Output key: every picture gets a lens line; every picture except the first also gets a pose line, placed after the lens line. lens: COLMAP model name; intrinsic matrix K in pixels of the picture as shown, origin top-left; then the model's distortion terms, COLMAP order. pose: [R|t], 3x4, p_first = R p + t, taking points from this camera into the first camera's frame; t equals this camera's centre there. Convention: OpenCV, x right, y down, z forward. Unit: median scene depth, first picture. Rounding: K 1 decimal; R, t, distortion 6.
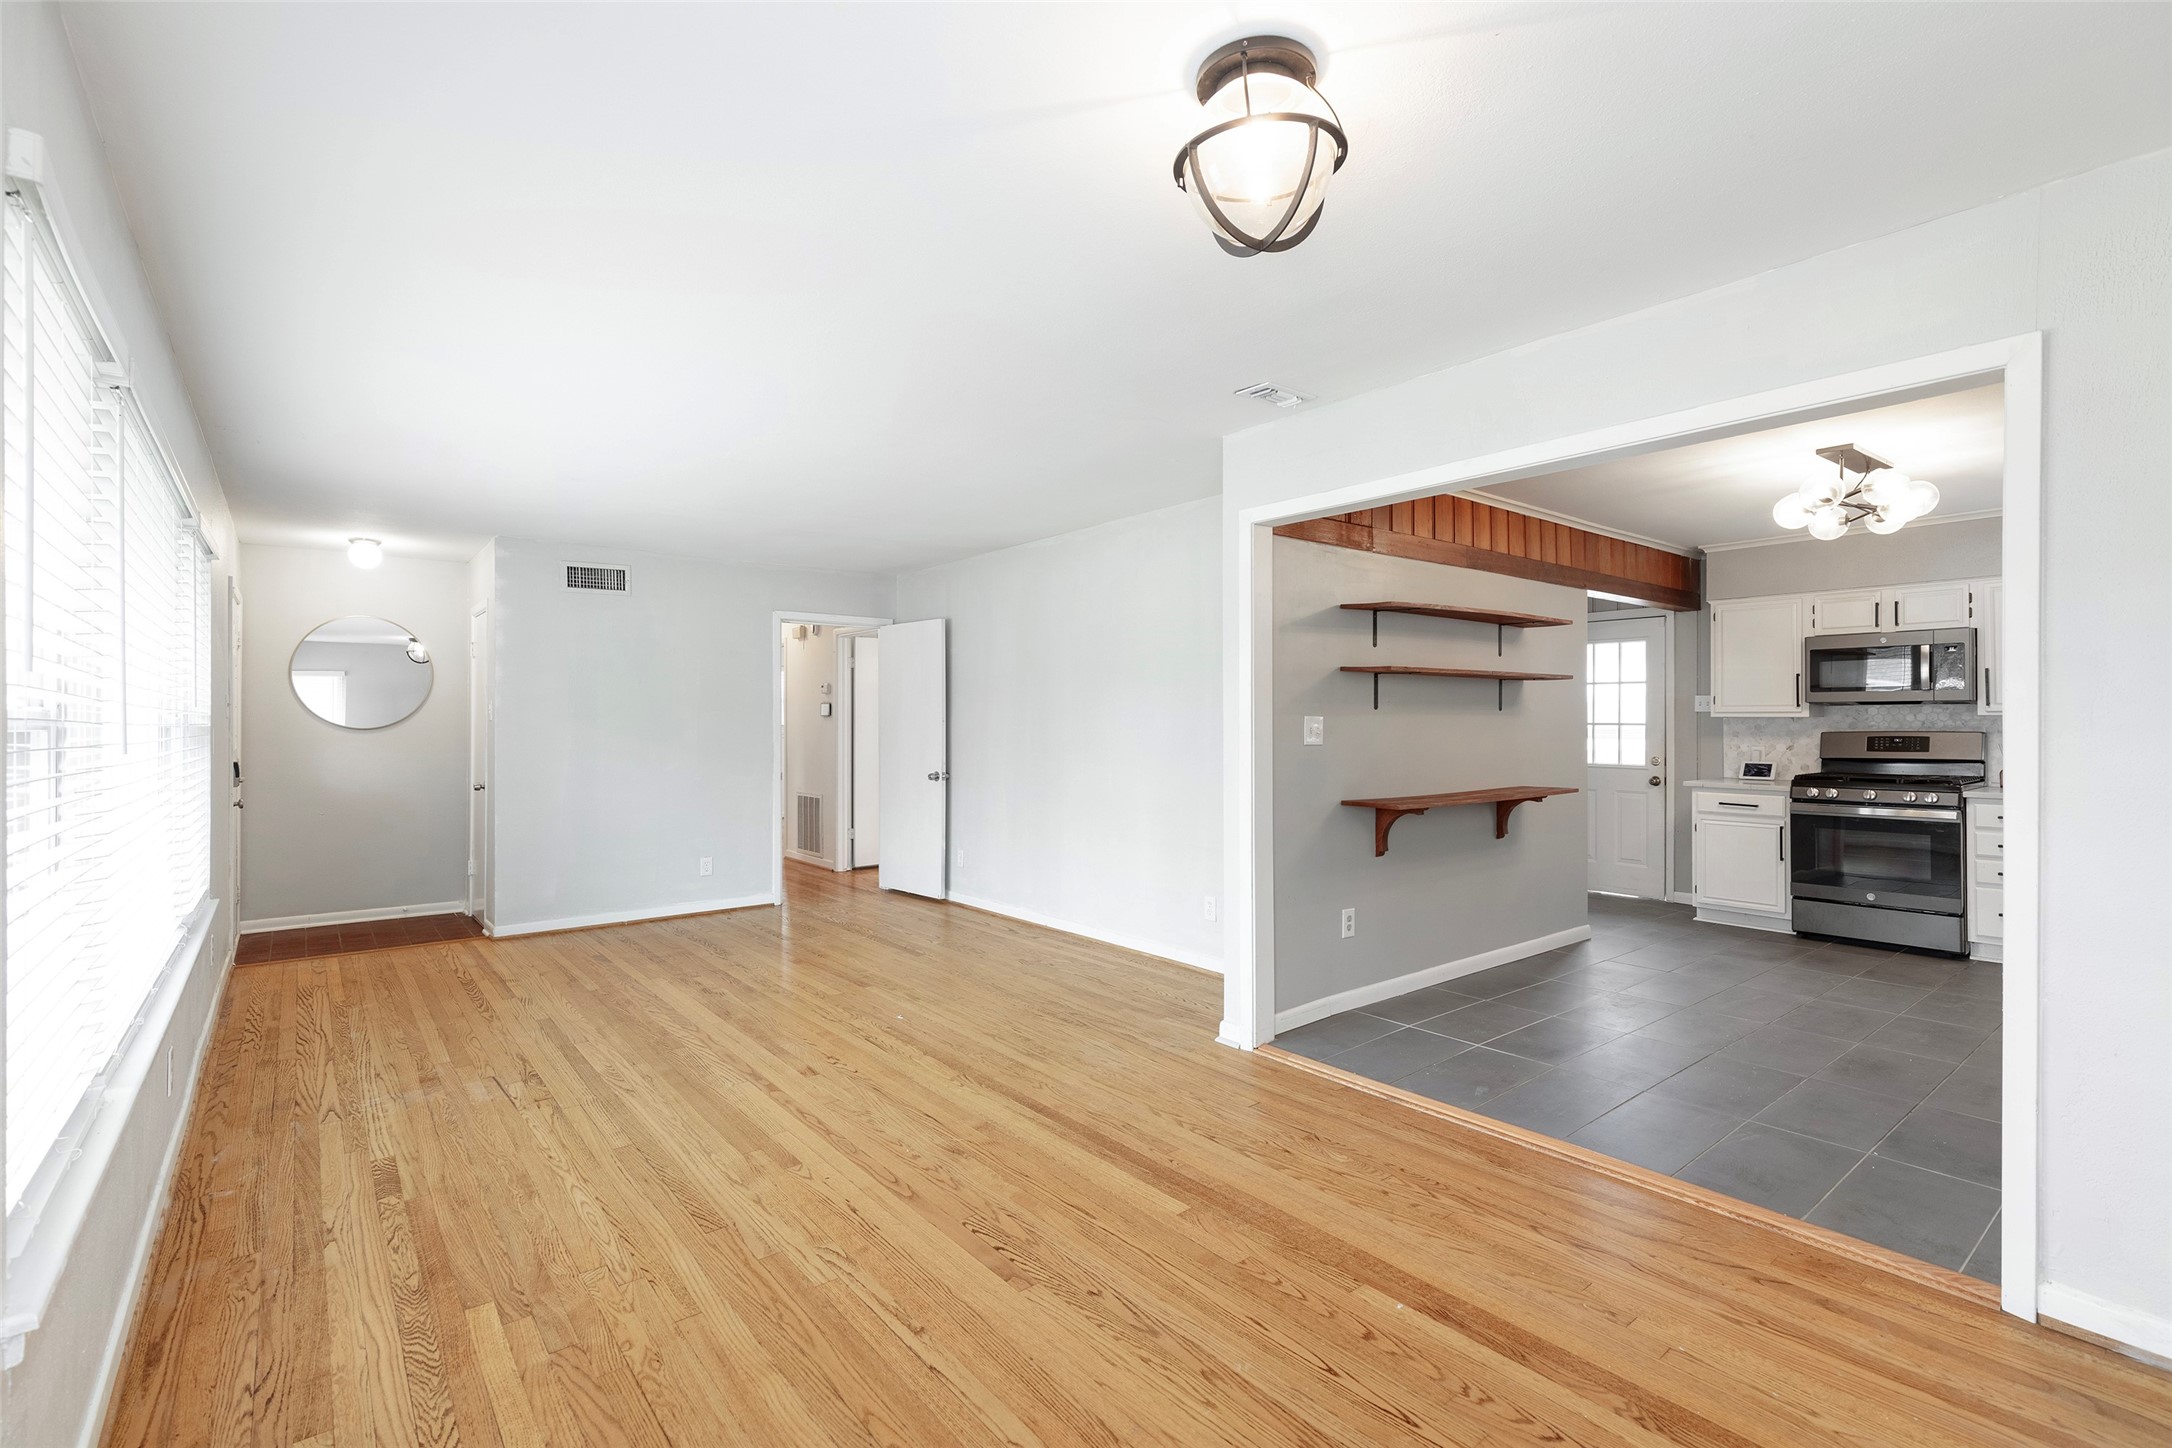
lens RADIAL K [[971.2, 0, 1097.9], [0, 971.2, 721.5], [0, 0, 1]] dist [0.010065, -0.000435]
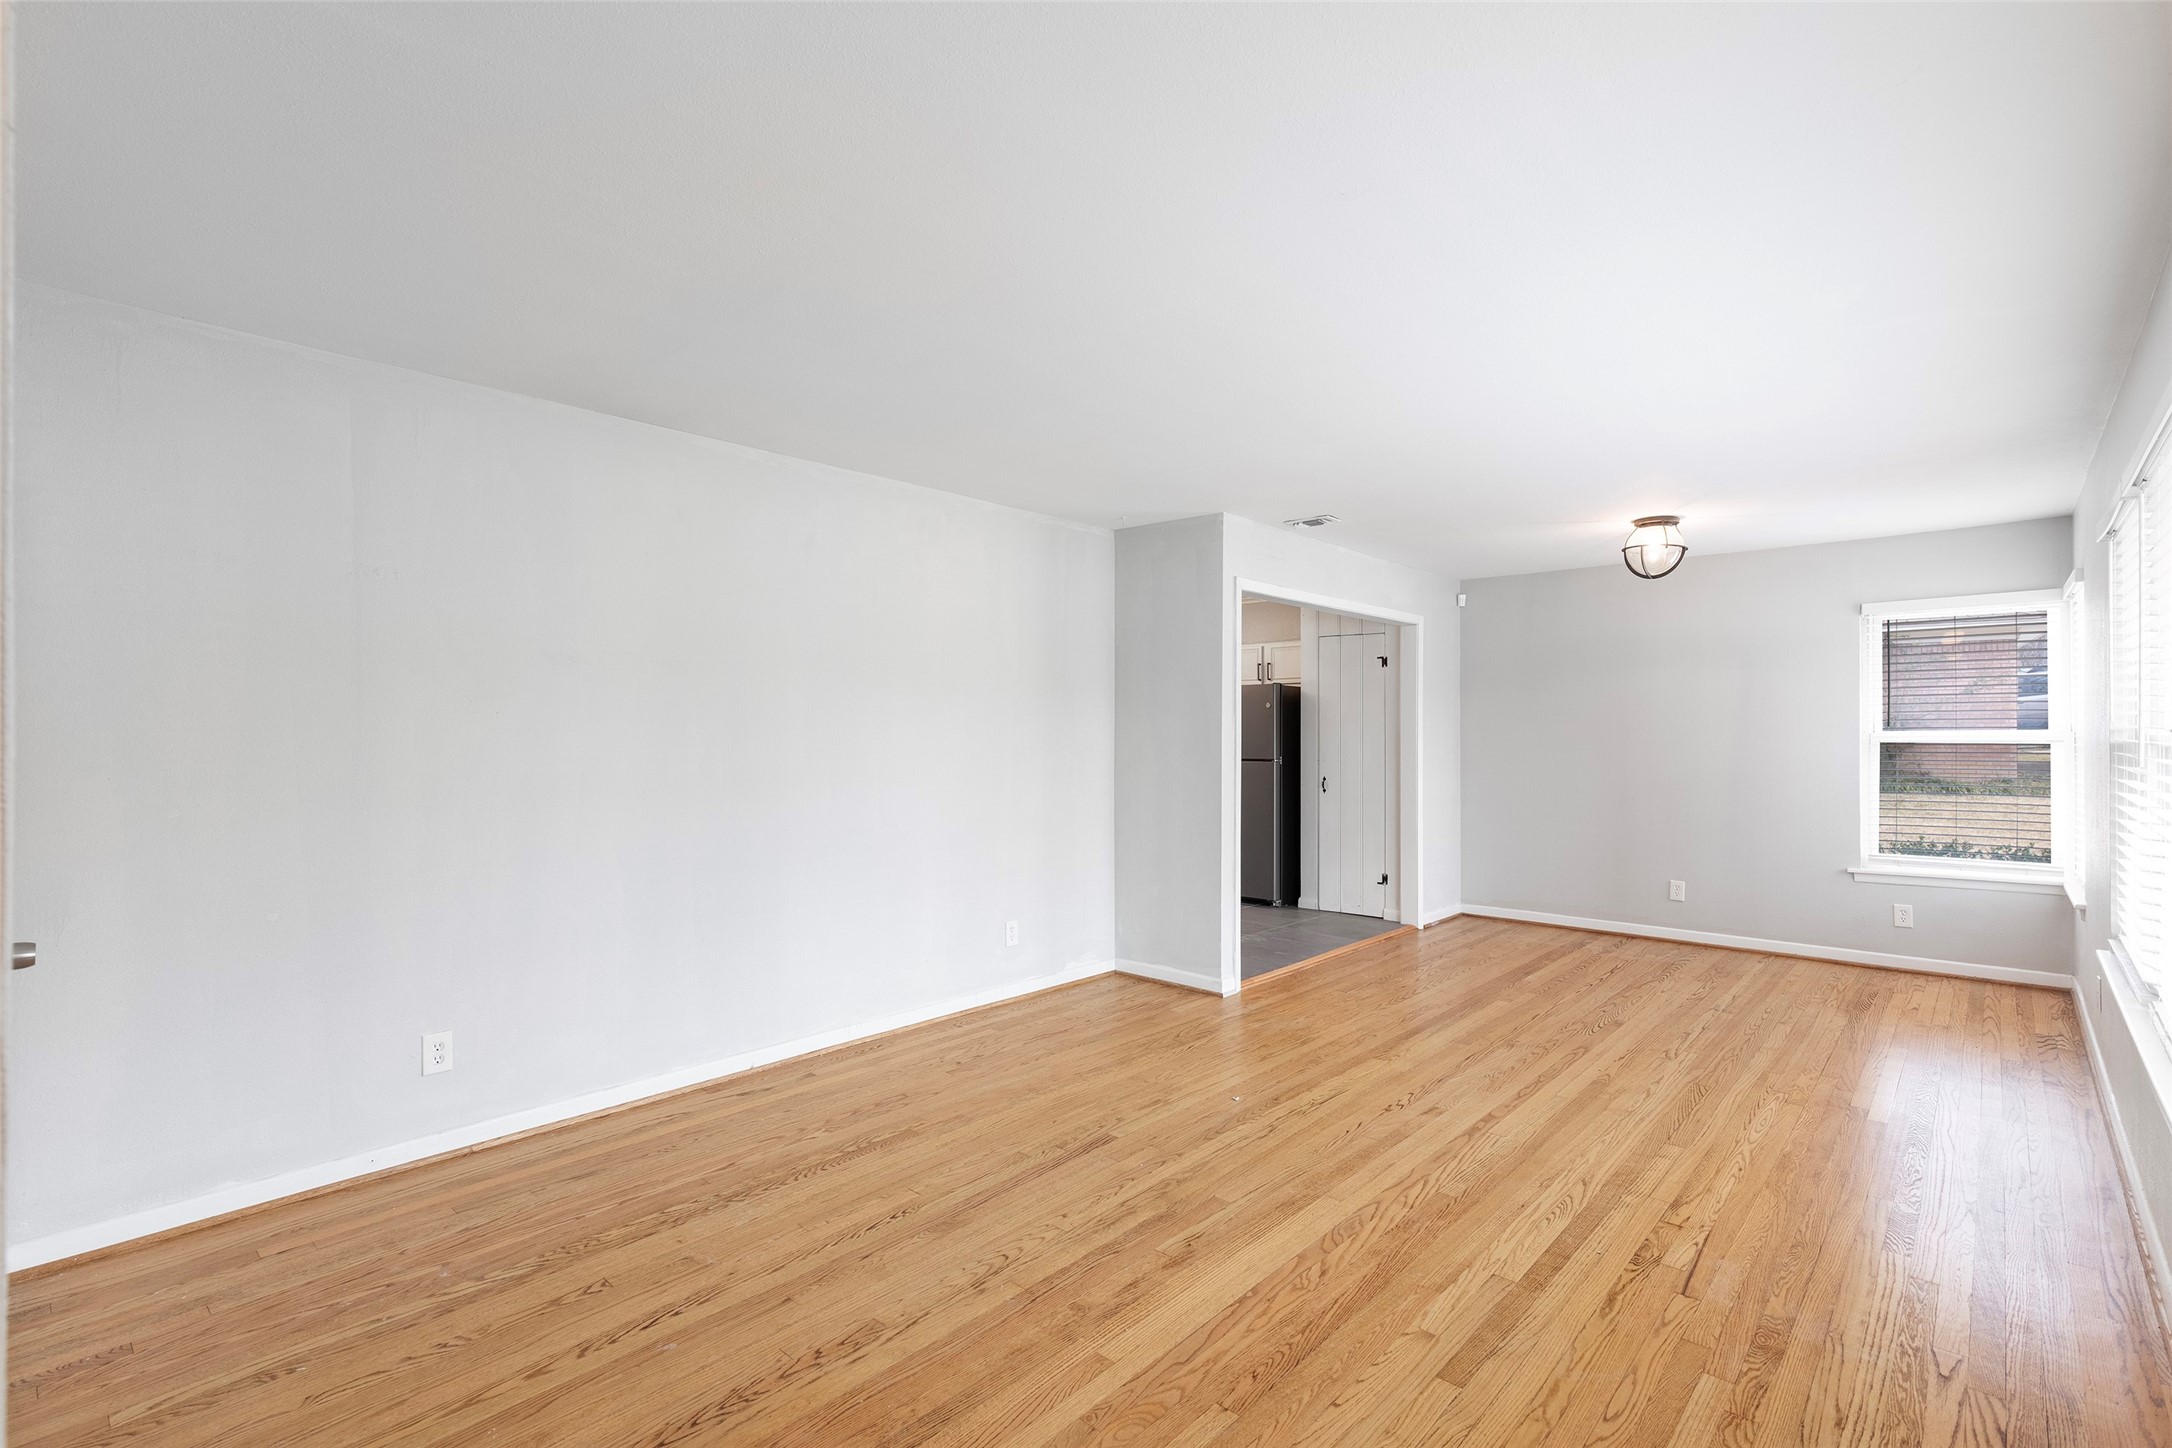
lens RADIAL K [[996.9, 0, 1087.0], [0, 996.9, 741.0], [0, 0, 1]] dist [0.007282, -0.001091]
pose [[-0.142543, -0.002780, 0.989785, -1.220102], [0.001609, 0.999994, 0.003040, -0.002249], [-0.989787, 0.002026, -0.142537, 1.487705]]
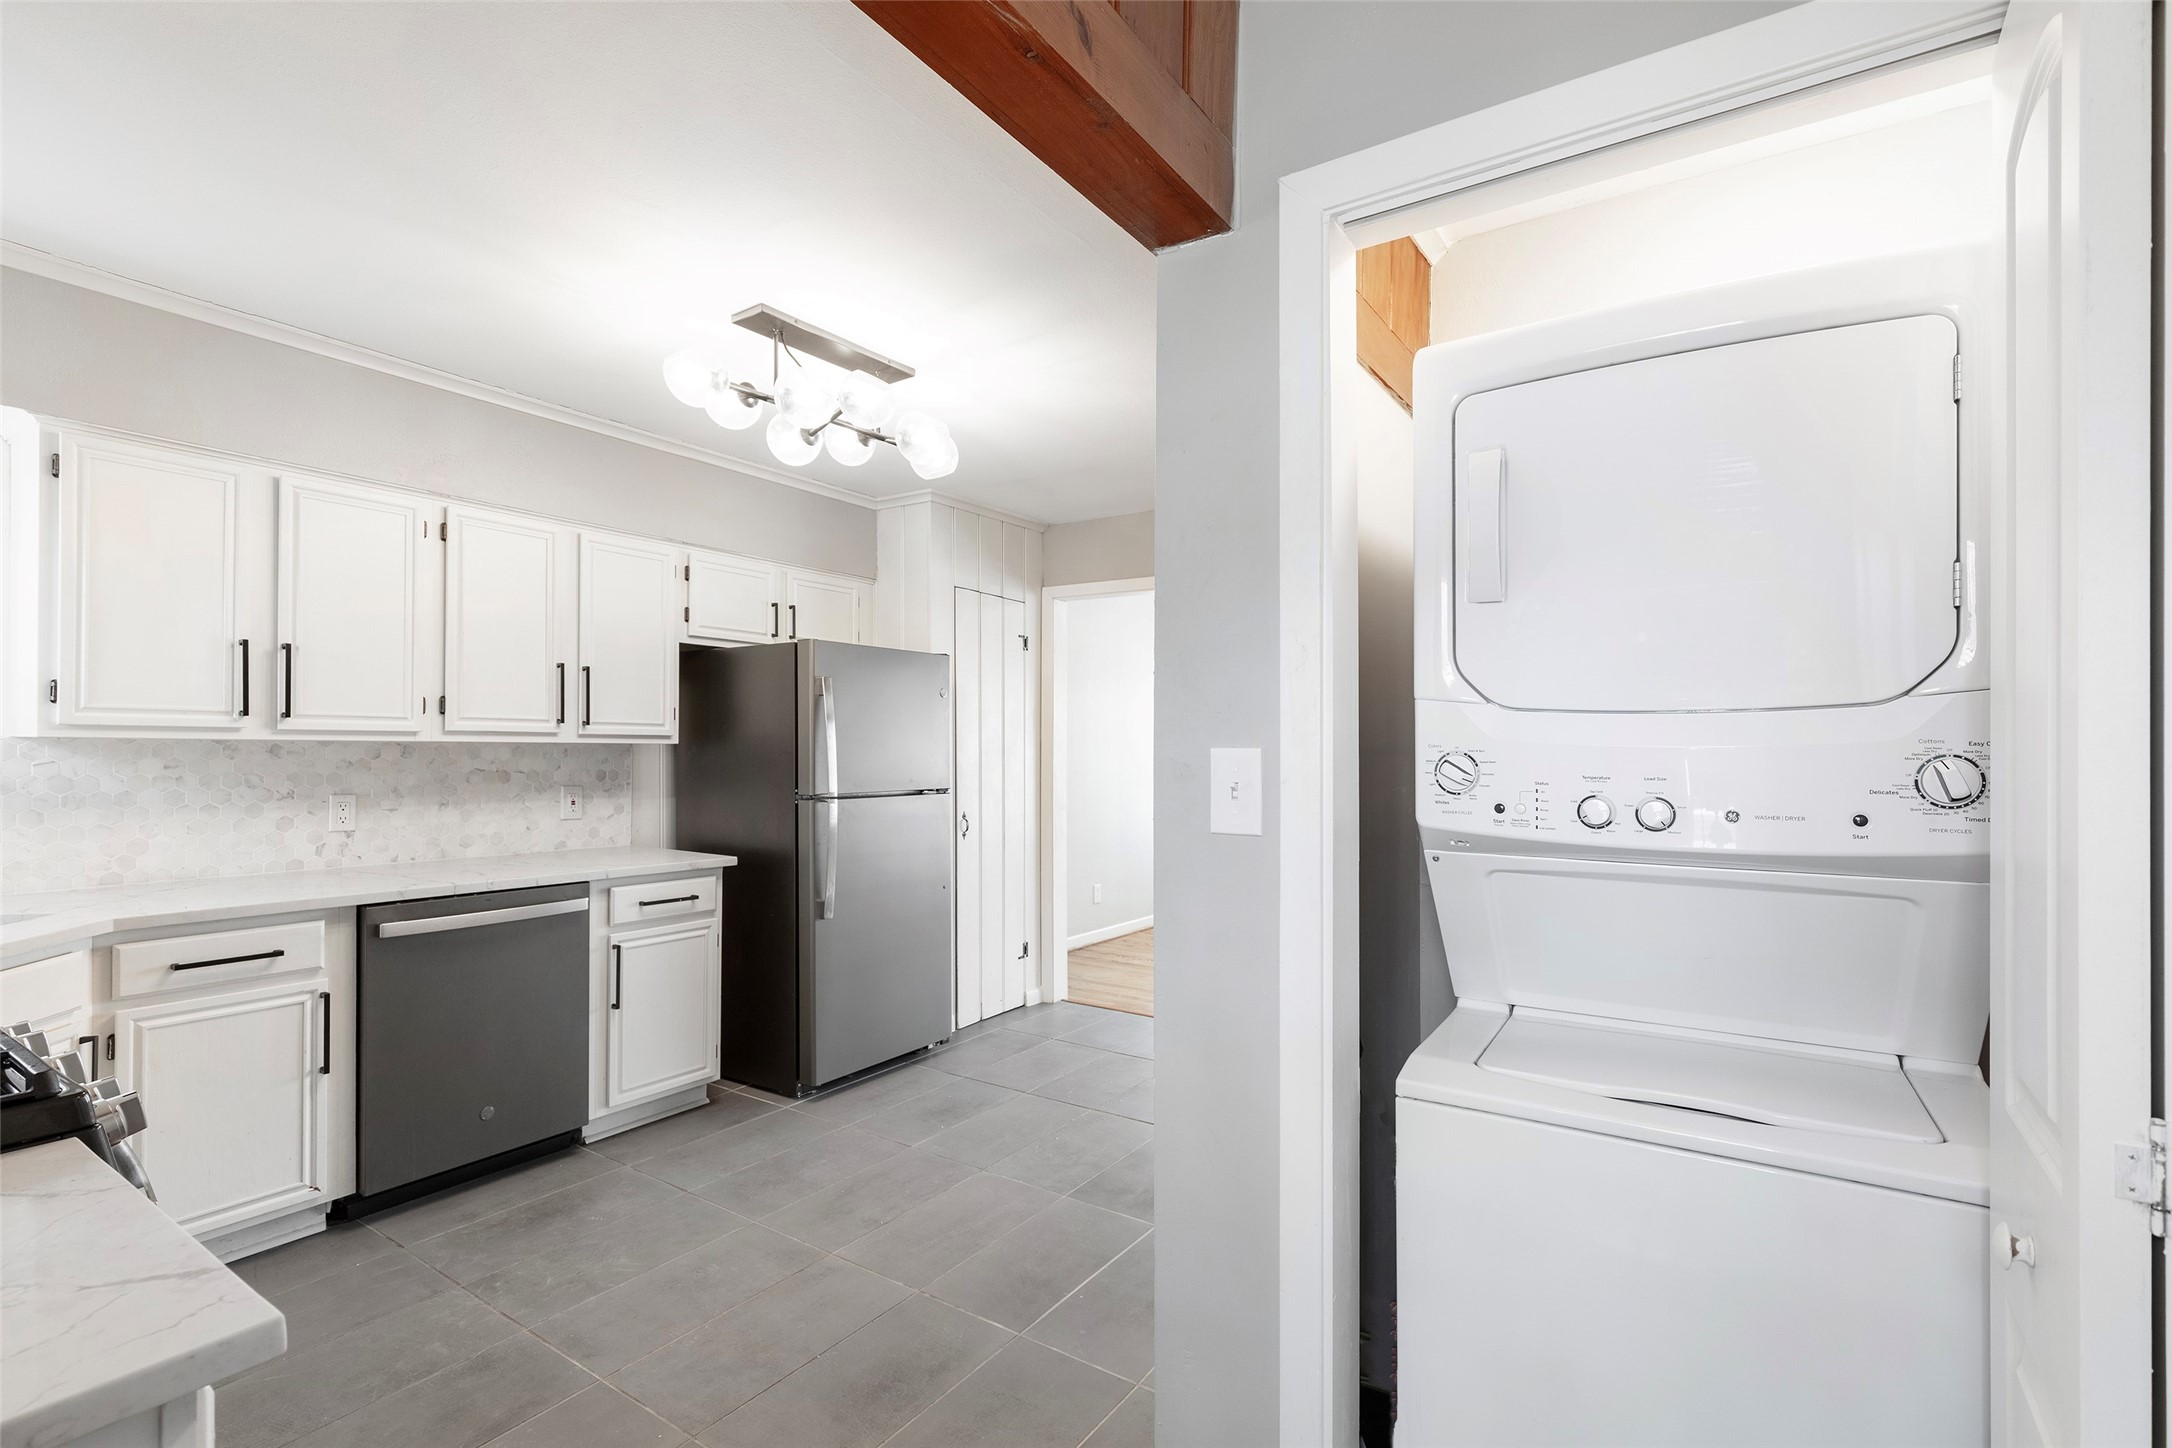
lens RADIAL K [[992.3, 0, 1091.5], [0, 992.3, 753.1], [0, 0, 1]] dist [0.005734, 0.000463]
pose [[-0.954972, -0.005258, -0.296649, 0.950280], [-0.008027, 0.999935, 0.008118, -0.009773], [0.296587, 0.010134, -0.954952, 1.975273]]
